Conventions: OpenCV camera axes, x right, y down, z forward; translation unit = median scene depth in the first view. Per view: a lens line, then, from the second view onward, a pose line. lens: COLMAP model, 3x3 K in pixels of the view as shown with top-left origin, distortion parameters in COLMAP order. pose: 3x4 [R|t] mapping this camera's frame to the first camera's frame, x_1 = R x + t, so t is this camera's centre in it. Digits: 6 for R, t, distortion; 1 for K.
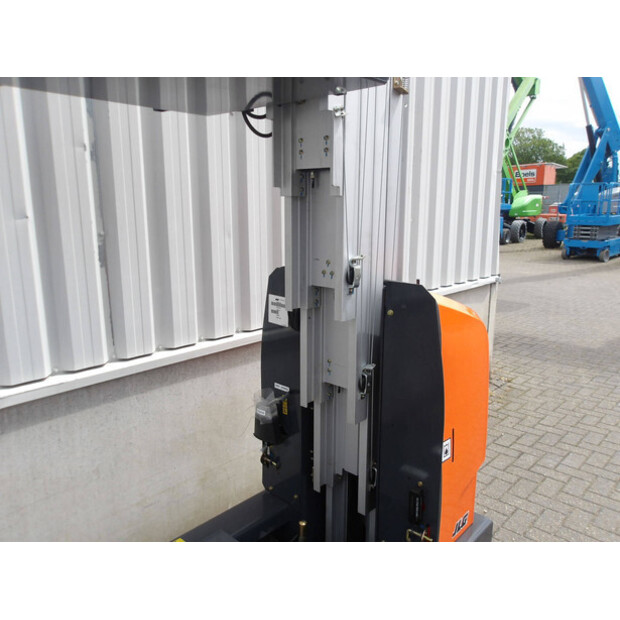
lens RADIAL K [[509.2, 0, 311.6], [0, 509.2, 308.8], [0, 0, 1]] dist [0.002277, 0.002052]
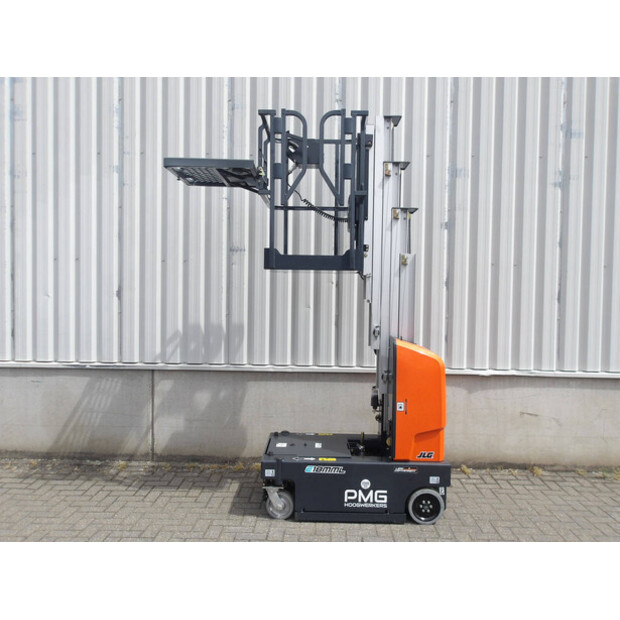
lens RADIAL K [[509.2, 0, 310.8], [0, 509.2, 305.7], [0, 0, 1]] dist [0.002277, 0.002052]
pose [[0.666546, 0.026278, -0.745000, 1.239820], [-0.165988, 0.979521, -0.113959, 0.108205], [0.726749, 0.199620, 0.657258, -0.698137]]
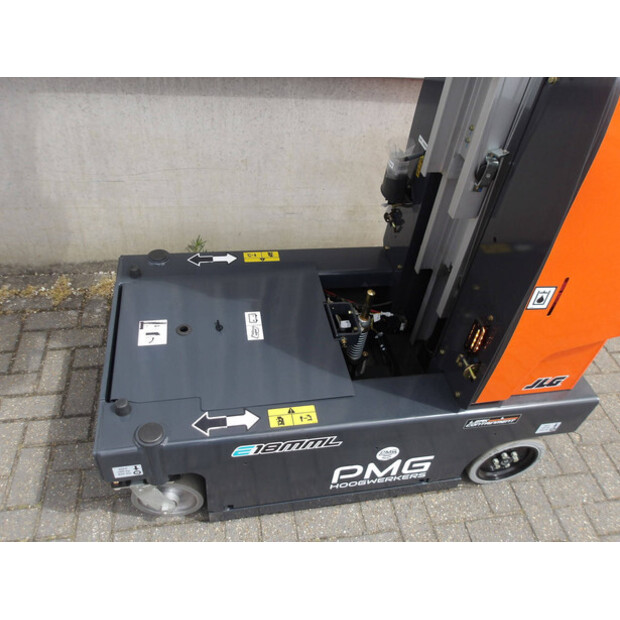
lens RADIAL K [[509.2, 0, 312.3], [0, 509.2, 308.2], [0, 0, 1]] dist [0.002277, 0.002052]
pose [[0.797116, 0.466492, -0.383393, 0.202580], [-0.217373, 0.814062, 0.538565, -0.025477], [0.563342, -0.345959, 0.750305, 0.176806]]
